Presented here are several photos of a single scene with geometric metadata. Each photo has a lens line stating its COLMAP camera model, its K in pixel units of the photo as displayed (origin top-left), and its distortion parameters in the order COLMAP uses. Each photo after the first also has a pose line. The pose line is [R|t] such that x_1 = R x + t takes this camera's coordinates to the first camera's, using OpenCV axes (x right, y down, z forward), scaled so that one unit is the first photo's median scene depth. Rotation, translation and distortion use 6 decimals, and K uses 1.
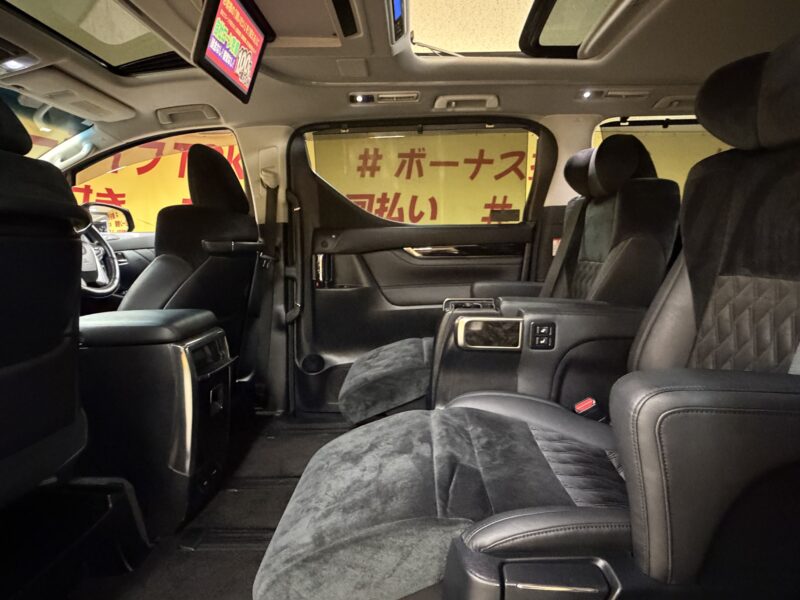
lens RADIAL K [[457.0, 0, 393.3], [0, 457.0, 297.7], [0, 0, 1]] dist [0.000659, 0.001249]
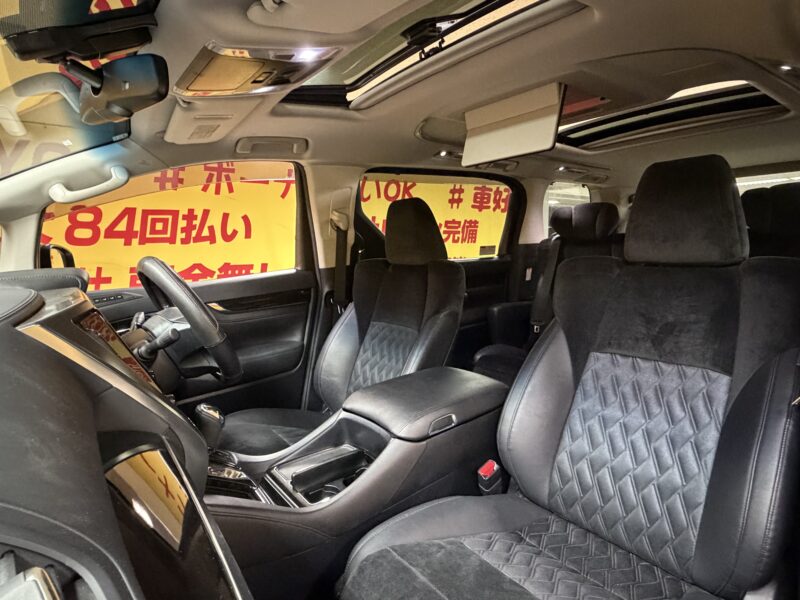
lens RADIAL K [[457.0, 0, 393.3], [0, 457.0, 297.7], [0, 0, 1]] dist [0.000659, 0.001249]
pose [[0.769111, -0.093720, 0.632207, -0.295216], [0.100014, 0.994652, 0.025779, -0.042149], [-0.631242, 0.043403, 0.774371, 0.076065]]
